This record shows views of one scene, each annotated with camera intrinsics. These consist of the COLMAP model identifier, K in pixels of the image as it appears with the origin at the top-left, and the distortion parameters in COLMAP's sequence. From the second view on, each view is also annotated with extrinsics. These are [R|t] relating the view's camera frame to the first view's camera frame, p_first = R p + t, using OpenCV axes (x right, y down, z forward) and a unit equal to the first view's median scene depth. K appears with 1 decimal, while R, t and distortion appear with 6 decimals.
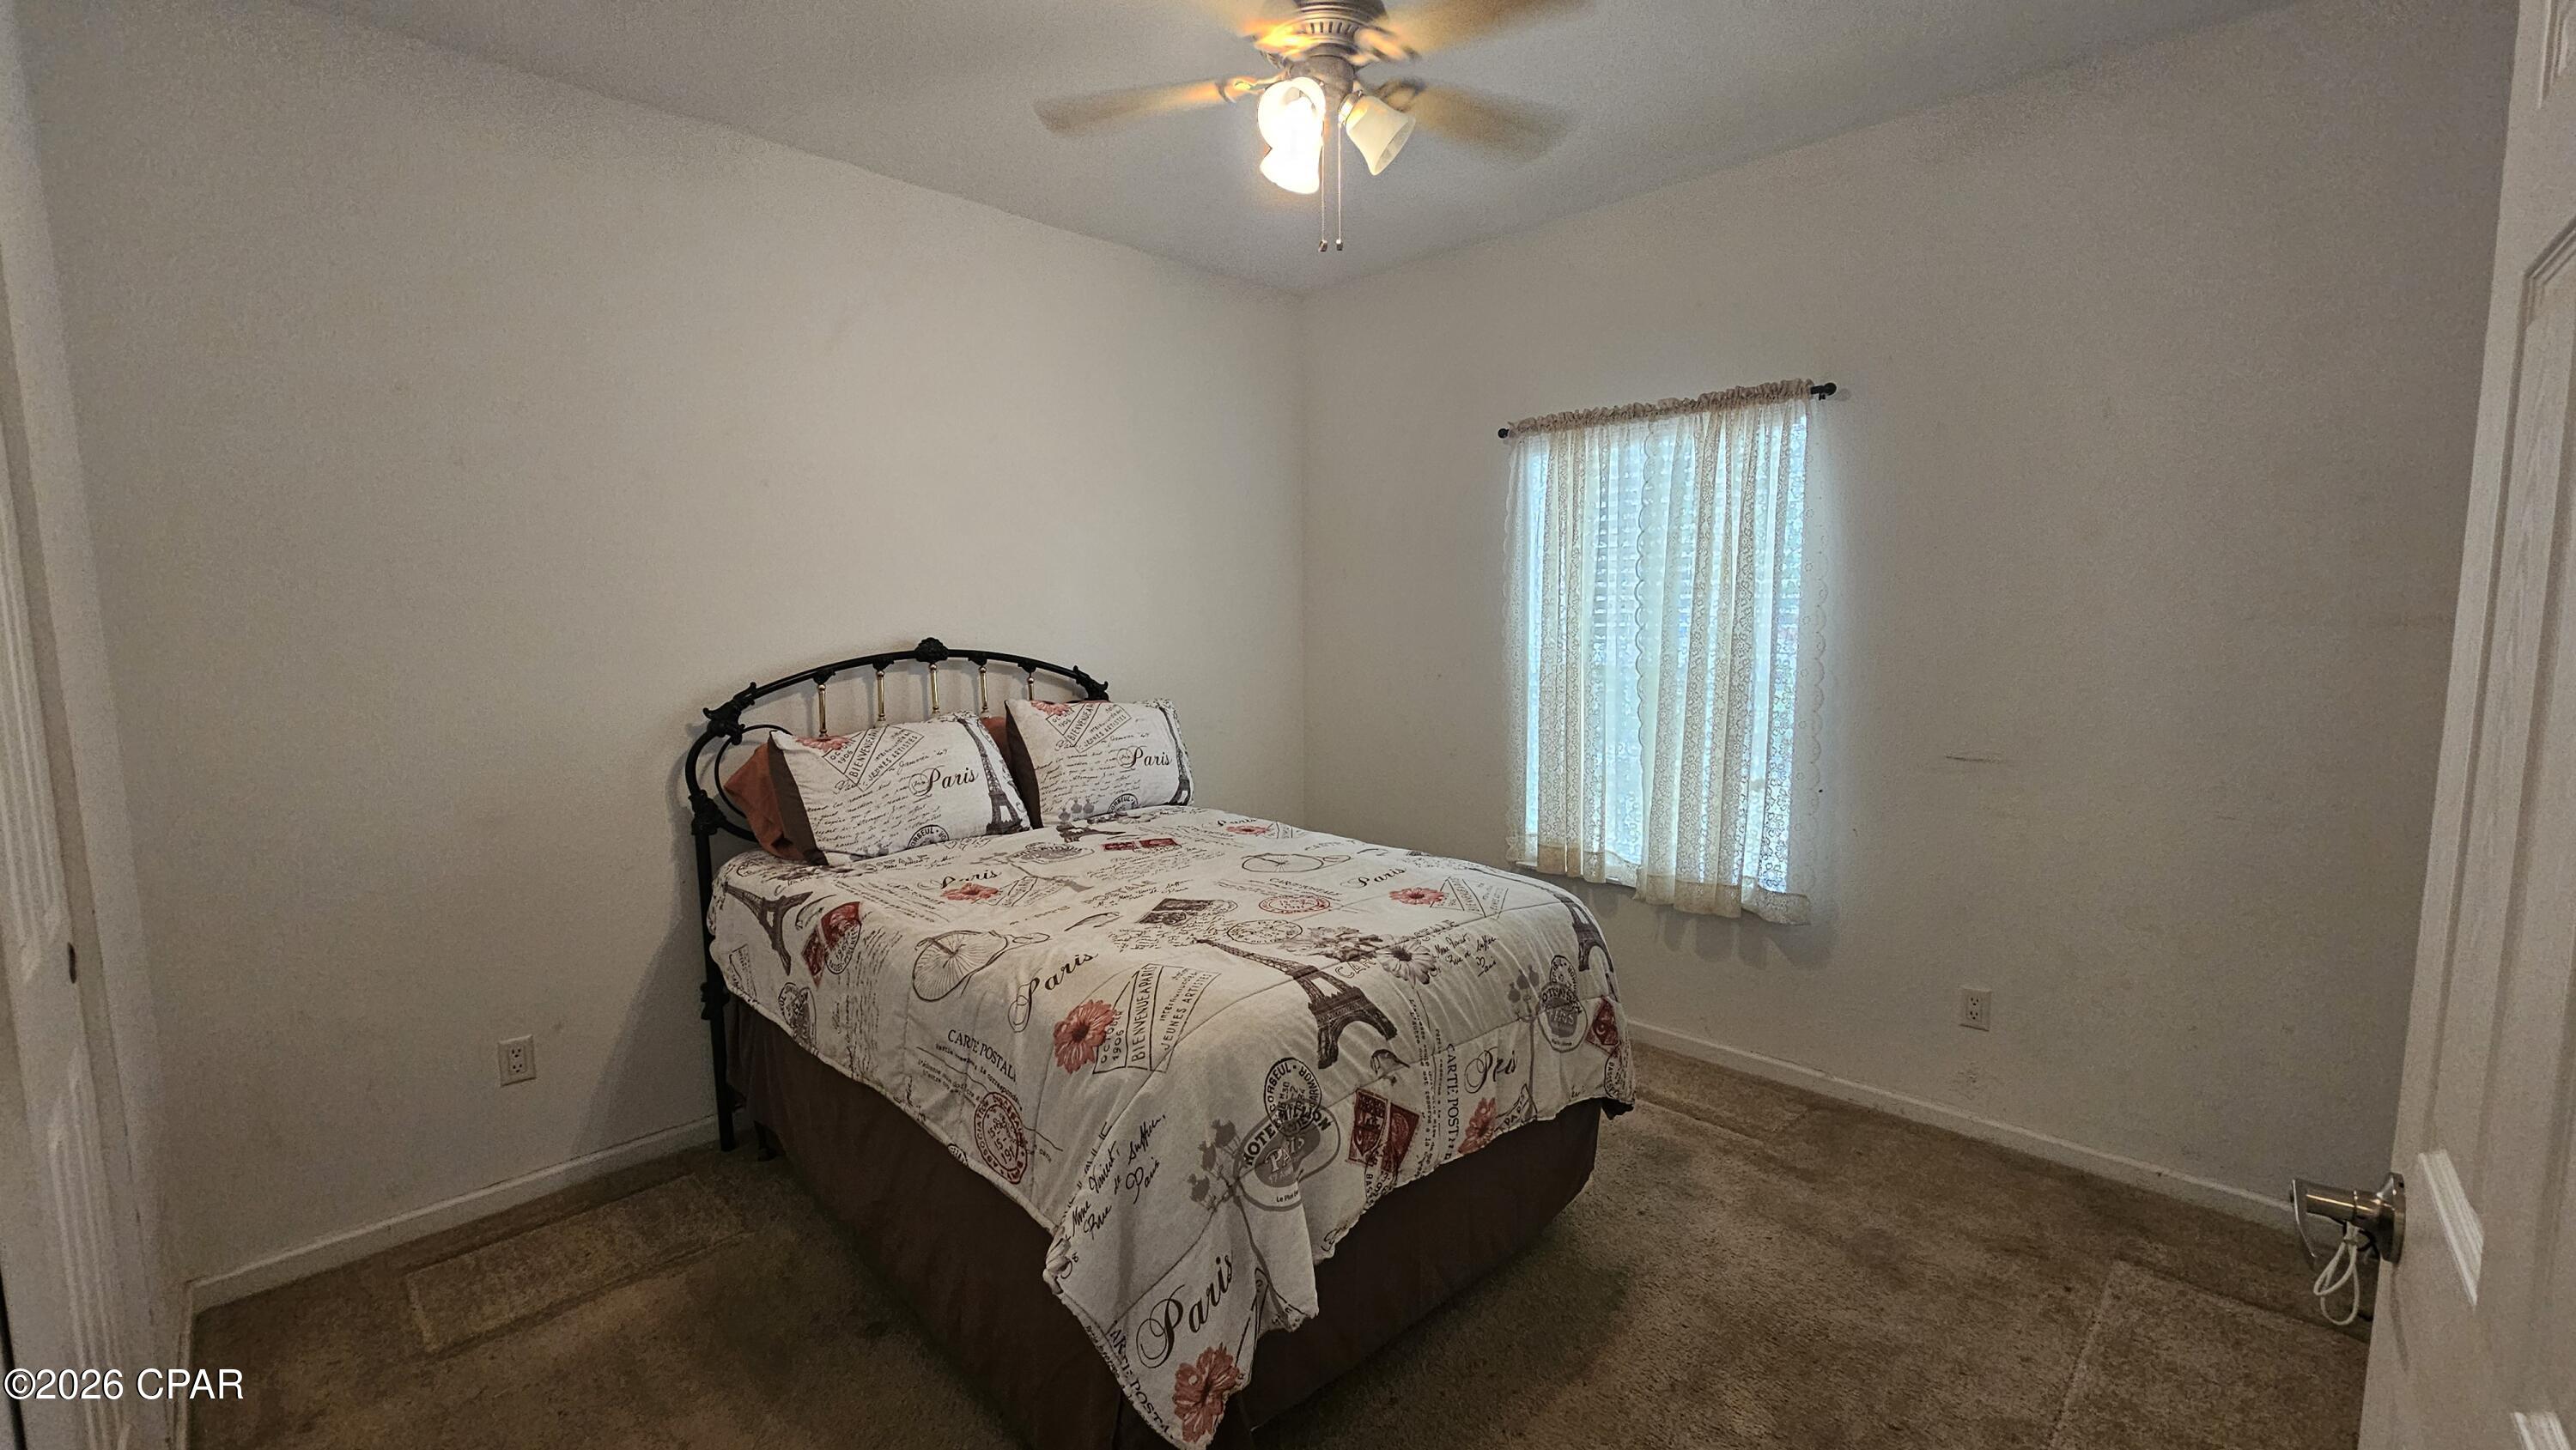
lens RADIAL K [[1056.5, 0, 1281.1], [0, 1056.5, 733.8], [0, 0, 1]] dist [0.000671, 0.000752]
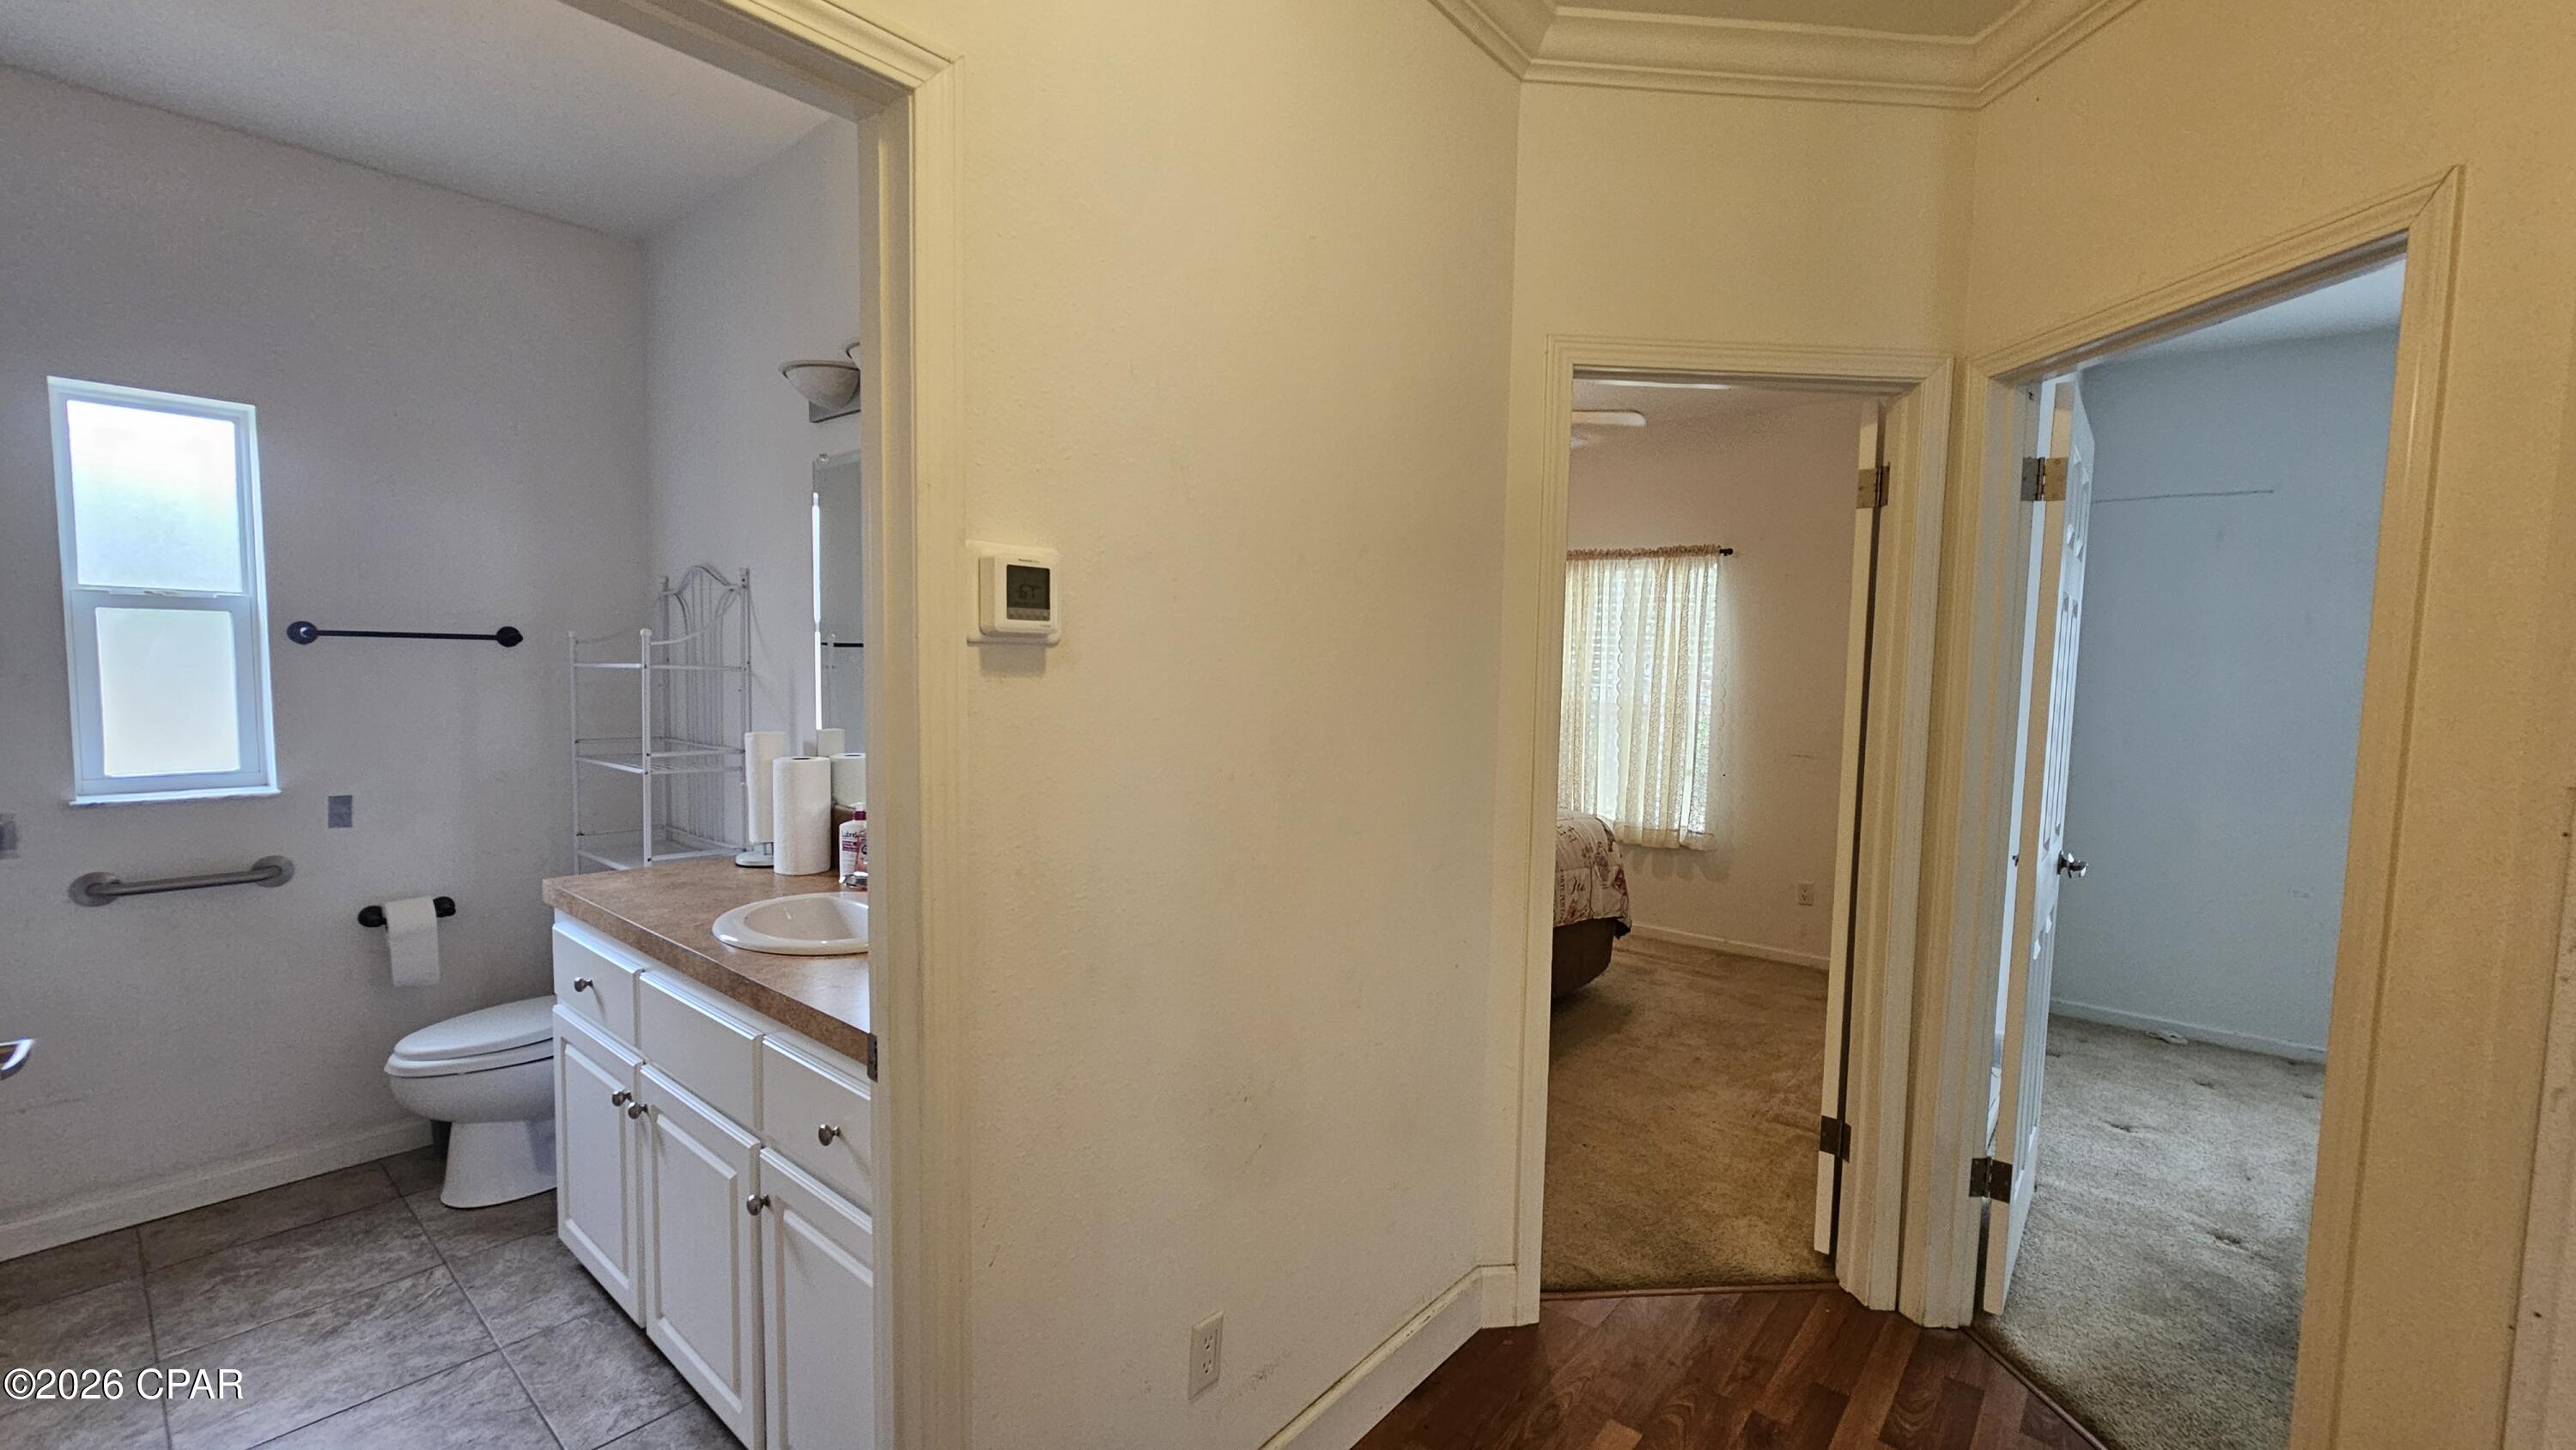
lens RADIAL K [[1056.5, 0, 1294.1], [0, 1056.5, 724.6], [0, 0, 1]] dist [0.000671, 0.000752]
pose [[0.995593, 0.025214, 0.090326, -0.352853], [-0.021053, 0.998686, -0.046727, 0.065442], [-0.091386, 0.044619, 0.994815, -0.669163]]
